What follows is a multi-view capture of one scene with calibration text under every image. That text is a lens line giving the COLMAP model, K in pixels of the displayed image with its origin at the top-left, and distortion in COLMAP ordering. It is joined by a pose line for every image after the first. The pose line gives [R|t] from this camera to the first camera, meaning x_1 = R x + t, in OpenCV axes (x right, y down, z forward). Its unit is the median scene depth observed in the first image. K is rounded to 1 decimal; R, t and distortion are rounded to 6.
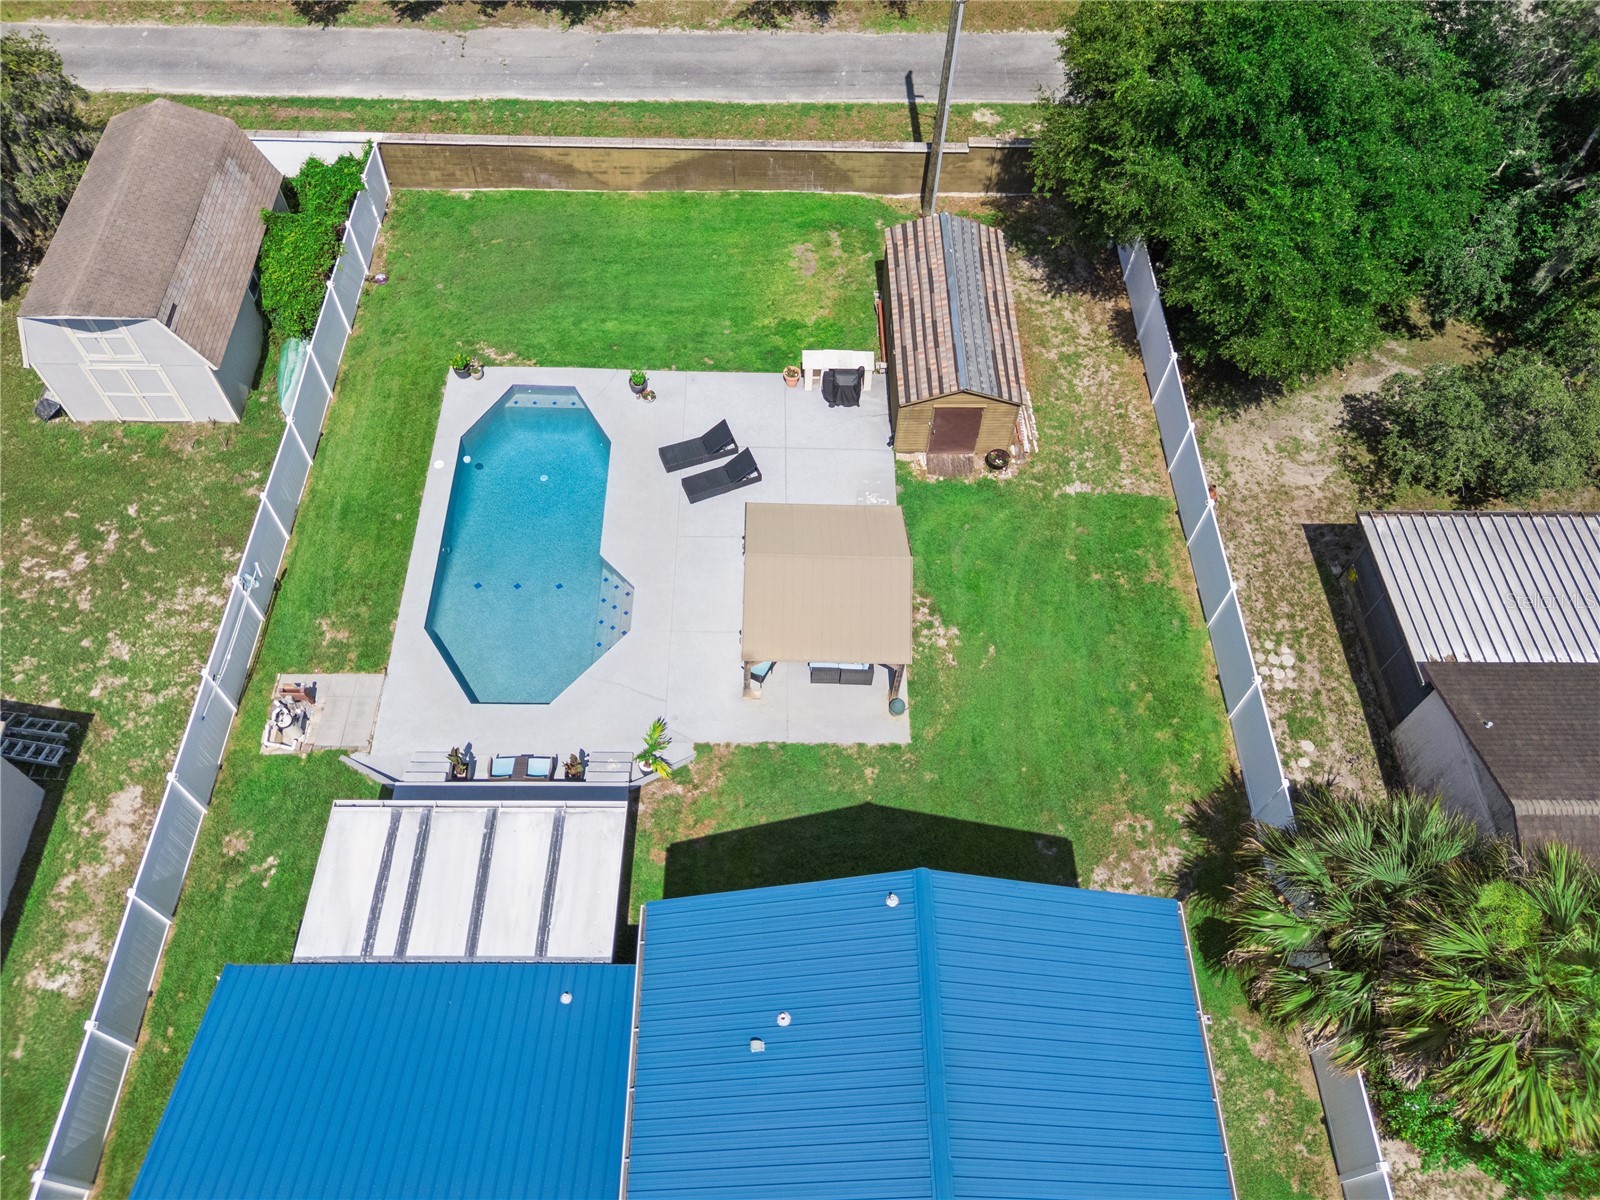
lens RADIAL K [[1162.0, 0, 795.8], [0, 1162.0, 601.0], [0, 0, 1]] dist [-0.001945, -0.003827]
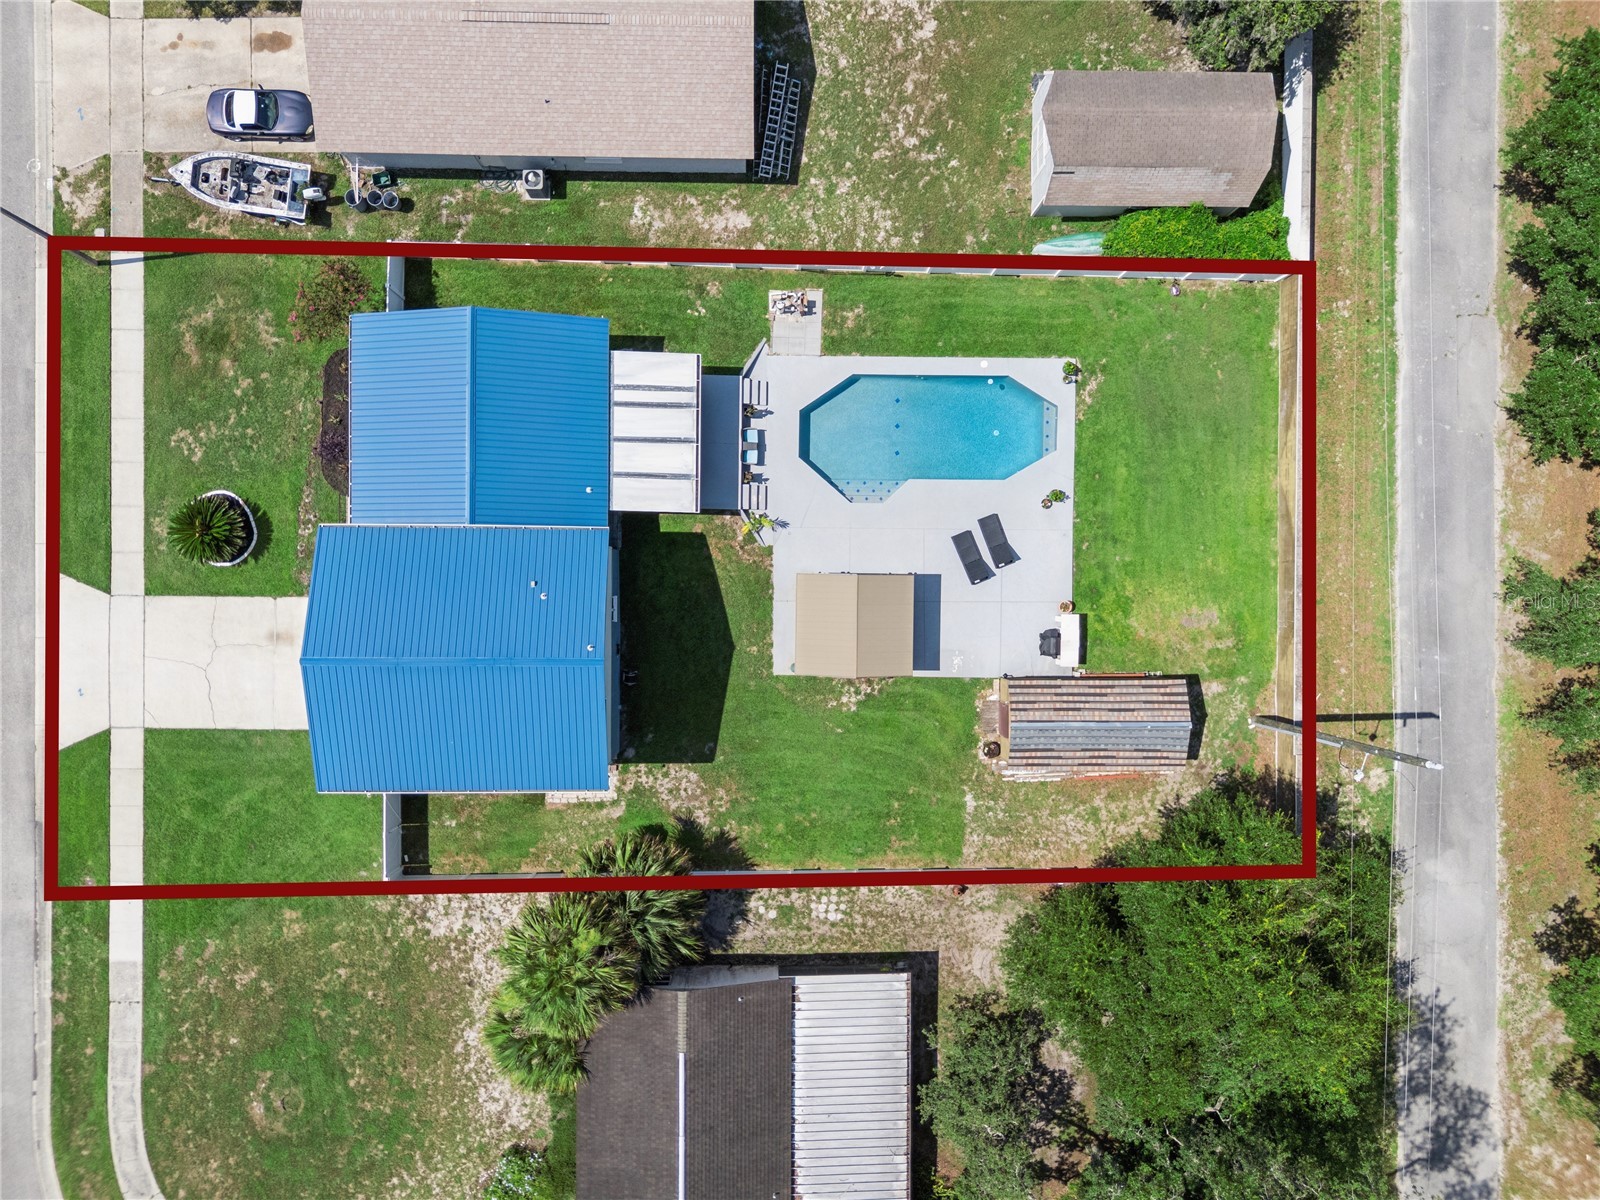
lens RADIAL K [[1132.8, 0, 800.0], [0, 1132.8, 600.0], [0, 0, 1]] dist [-0.024011, -0.002556]
pose [[-0.012603, 0.999812, -0.014714, 0.012996], [-0.857186, -0.003226, 0.514997, -0.661895], [0.514852, 0.019103, 0.857066, -0.334787]]
